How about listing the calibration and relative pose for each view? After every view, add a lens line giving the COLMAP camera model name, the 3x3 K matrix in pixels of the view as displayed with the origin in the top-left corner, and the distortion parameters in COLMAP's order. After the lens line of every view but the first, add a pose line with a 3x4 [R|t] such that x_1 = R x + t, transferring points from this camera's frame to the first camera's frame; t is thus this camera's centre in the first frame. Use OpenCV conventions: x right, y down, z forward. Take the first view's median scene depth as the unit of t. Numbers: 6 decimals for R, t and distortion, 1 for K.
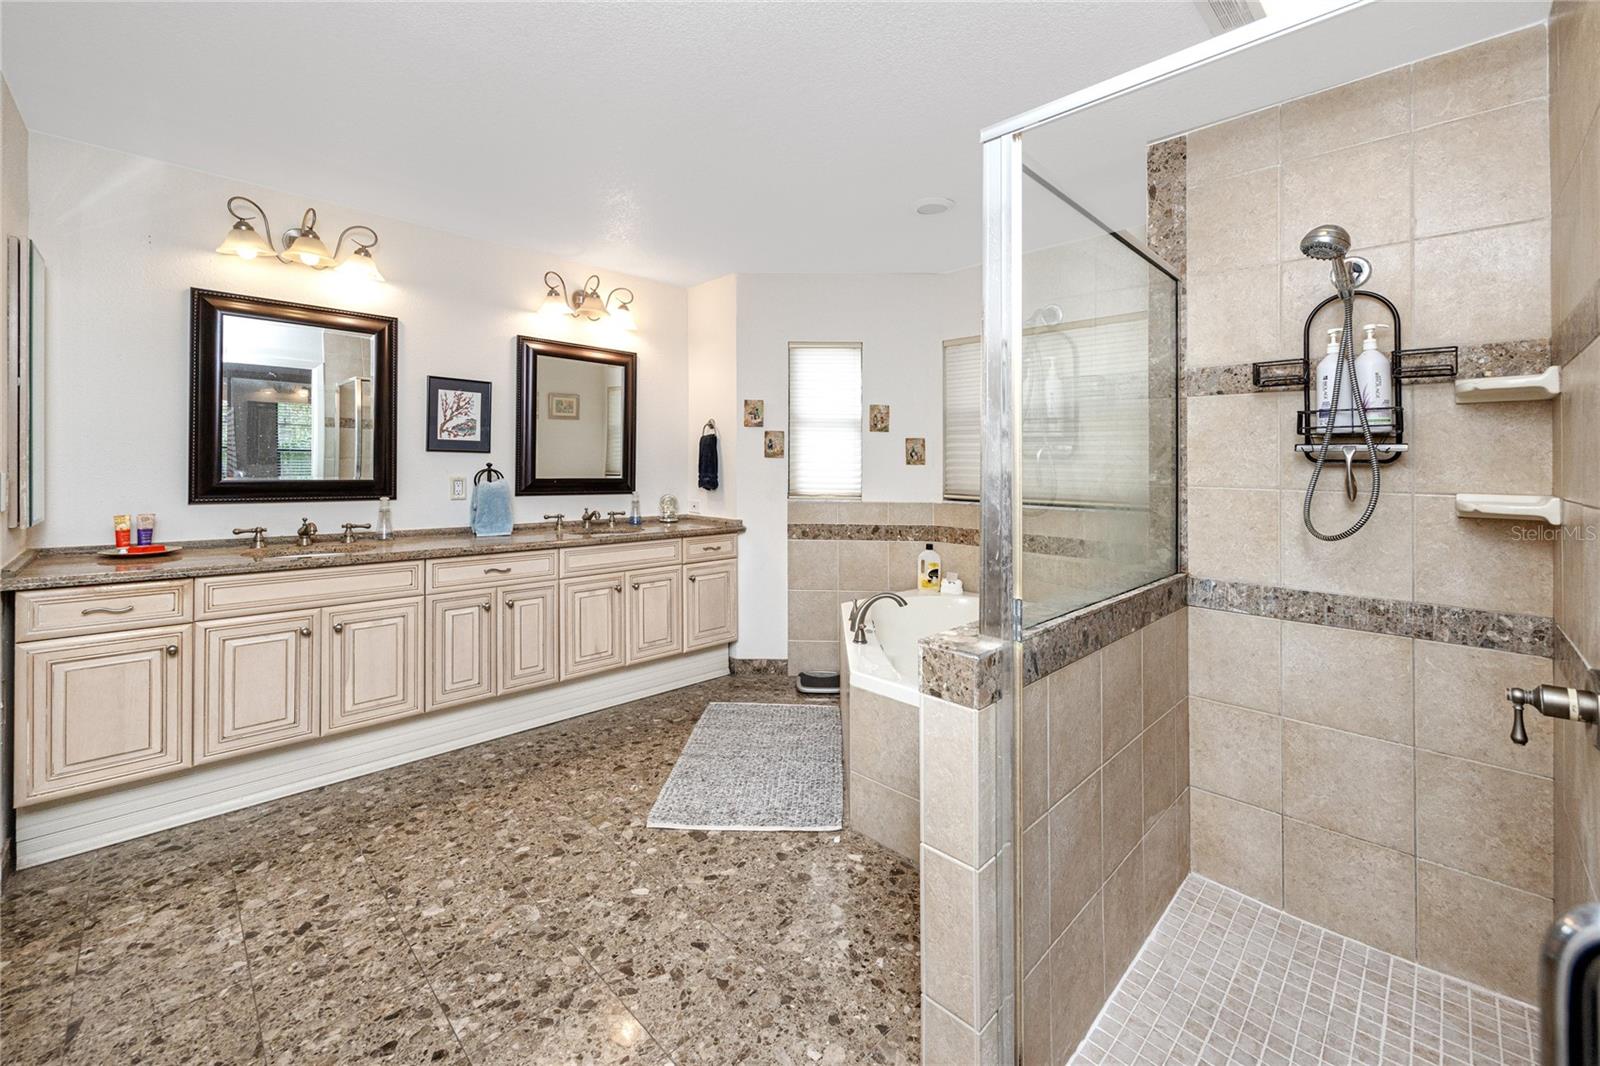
lens RADIAL K [[646.7, 0, 780.8], [0, 646.7, 475.1], [0, 0, 1]] dist [-0.001005, -0.000129]
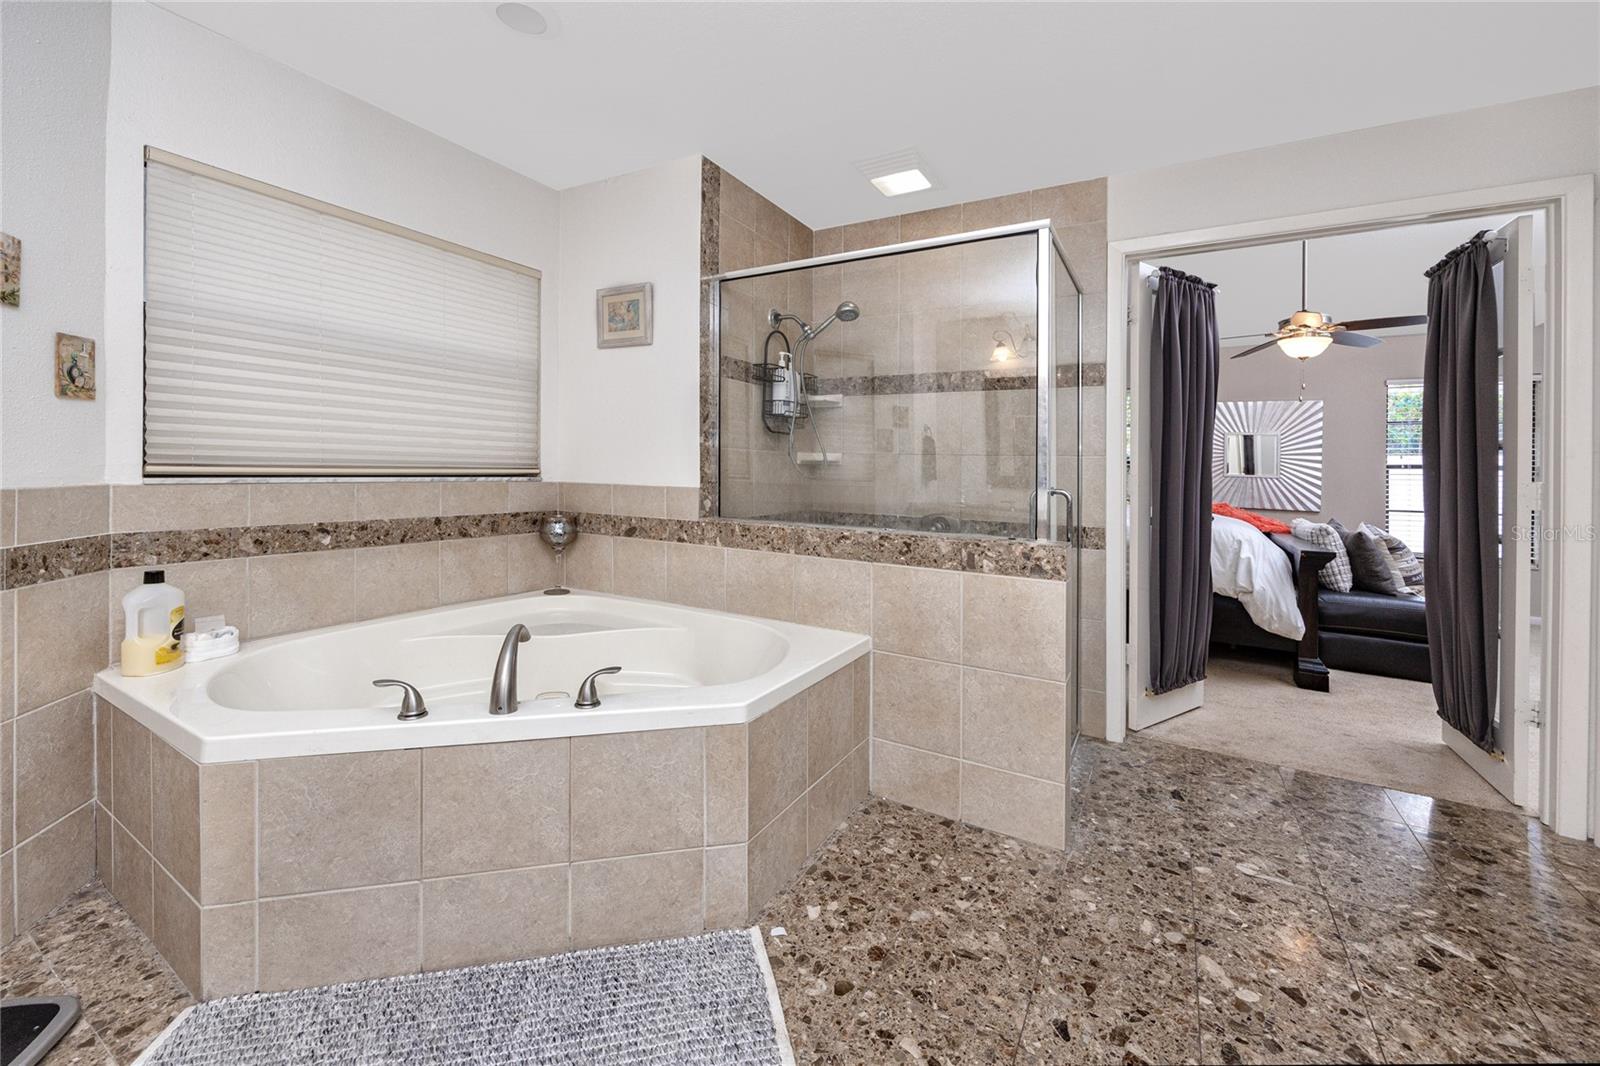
lens RADIAL K [[636.5, 0, 797.5], [0, 636.5, 459.3], [0, 0, 1]] dist [-0.001532, -0.000049]
pose [[-0.281054, -0.003033, 0.959687, -0.598144], [-0.008073, 0.999967, 0.000796, 0.037591], [-0.959658, -0.007524, -0.281069, 1.193694]]
